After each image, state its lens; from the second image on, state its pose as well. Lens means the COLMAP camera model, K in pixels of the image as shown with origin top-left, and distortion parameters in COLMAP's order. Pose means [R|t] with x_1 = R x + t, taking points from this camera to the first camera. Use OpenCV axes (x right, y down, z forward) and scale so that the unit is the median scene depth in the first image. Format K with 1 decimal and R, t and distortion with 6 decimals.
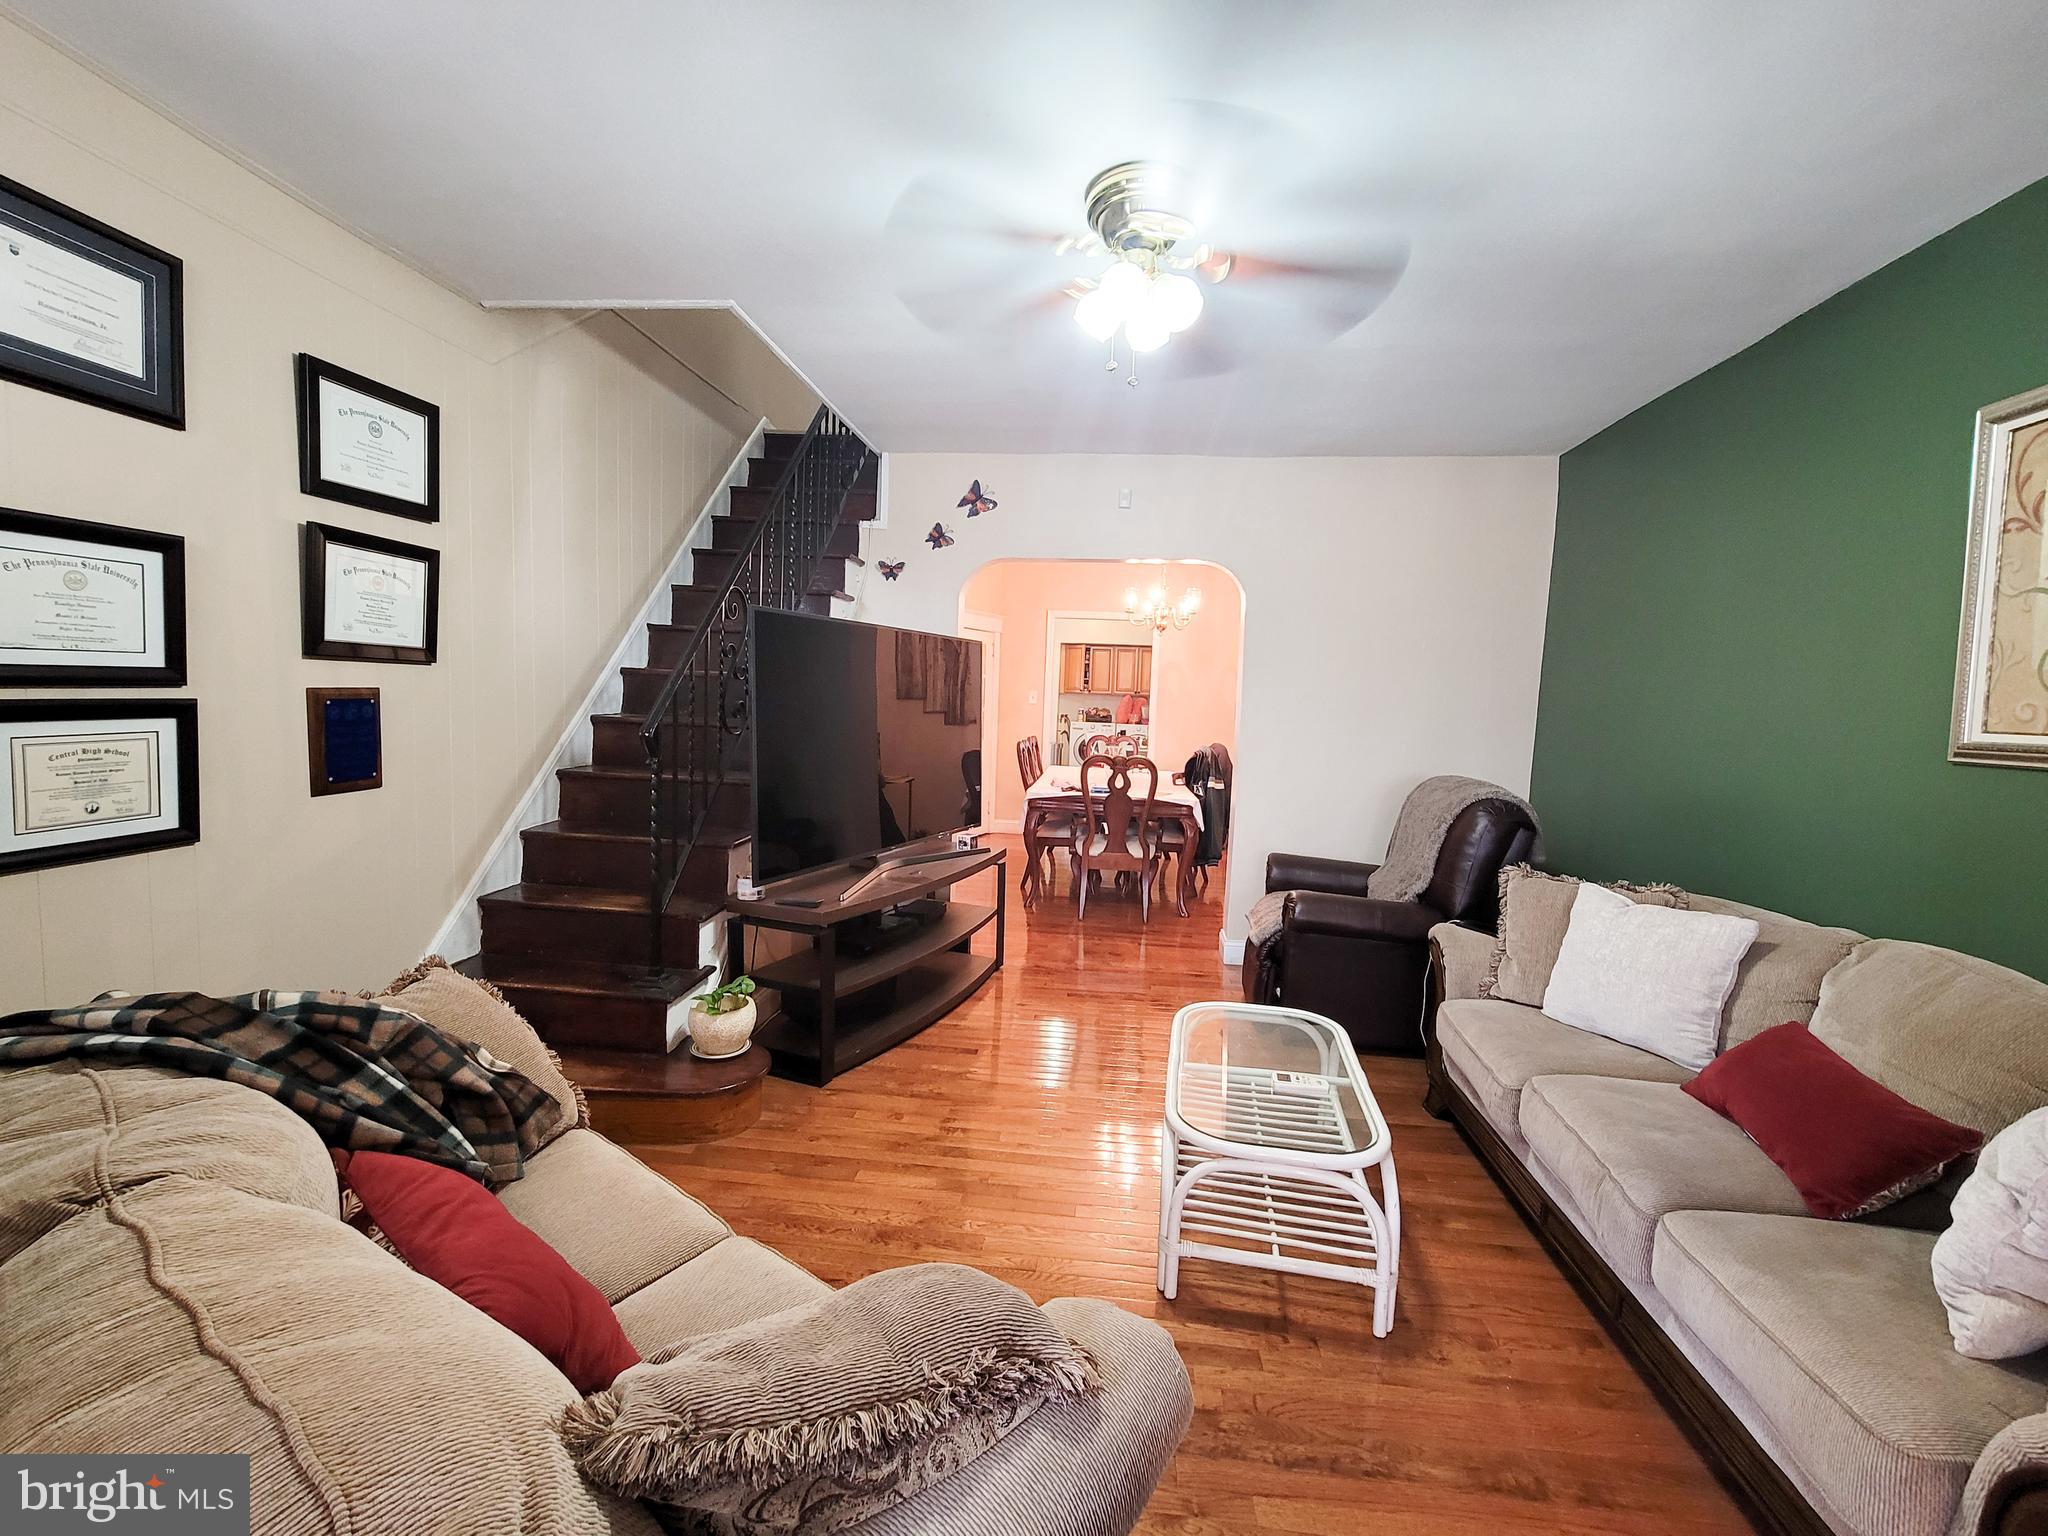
lens RADIAL K [[842.7, 0, 1025.7], [0, 842.7, 760.1], [0, 0, 1]] dist [-0.002389, -0.000042]
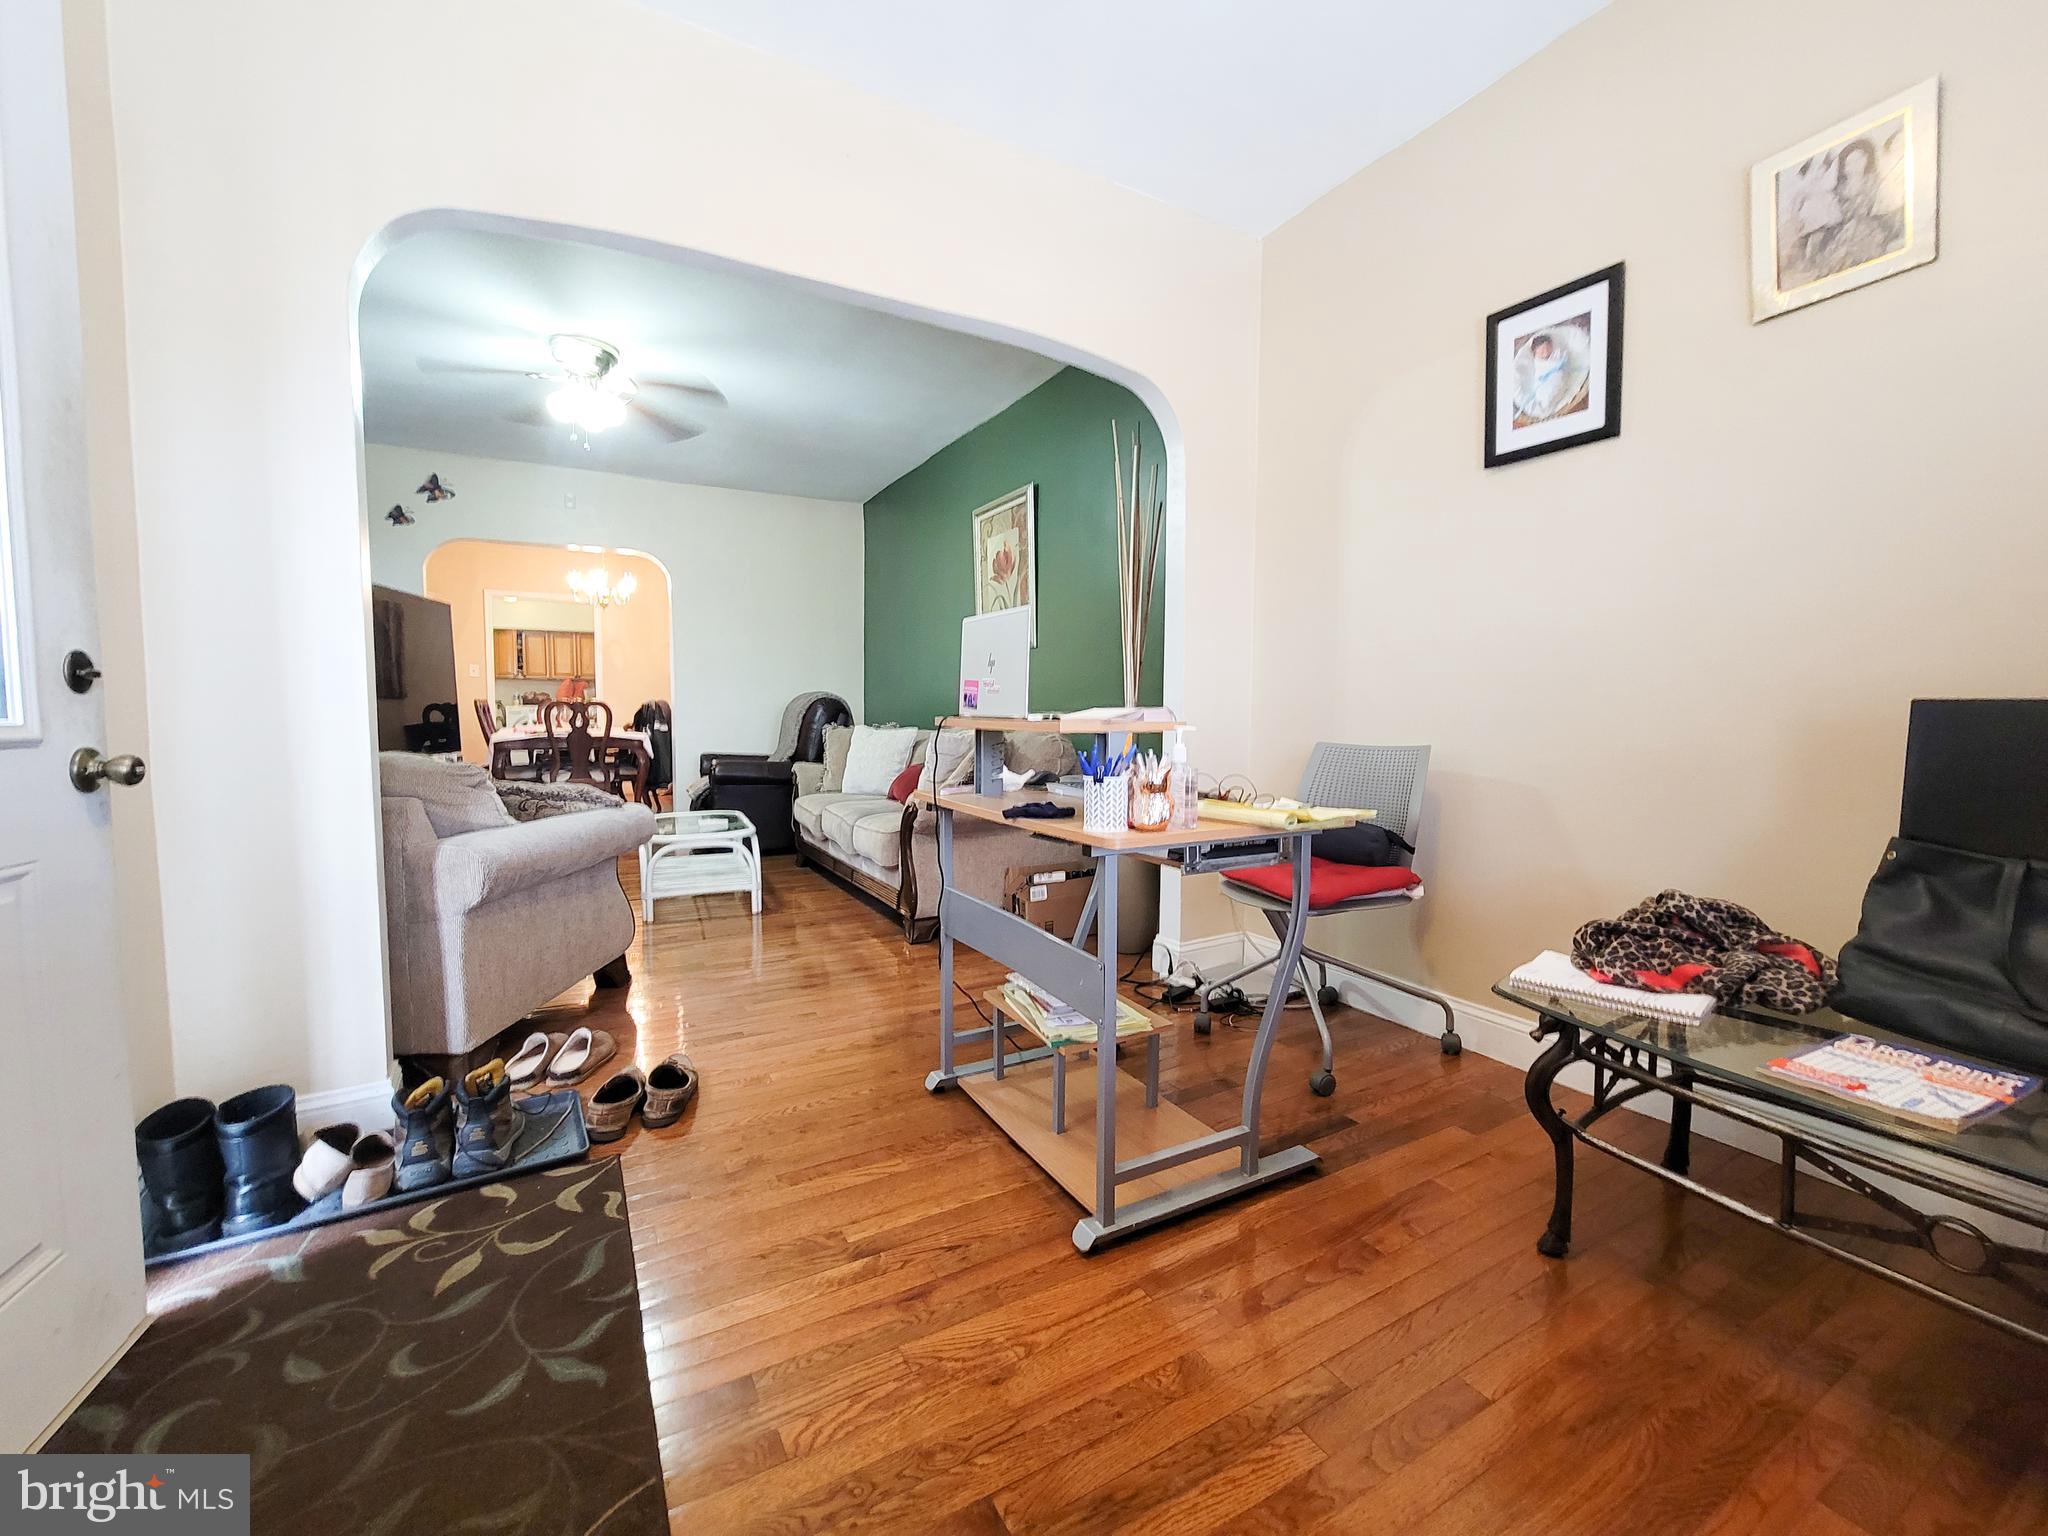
lens RADIAL K [[842.7, 0, 1025.7], [0, 842.7, 760.1], [0, 0, 1]] dist [-0.002389, -0.000042]
pose [[0.807971, -0.071520, 0.584866, -0.088906], [0.074604, 0.997035, 0.018859, 0.106672], [-0.584480, 0.028396, 0.810911, -0.409085]]
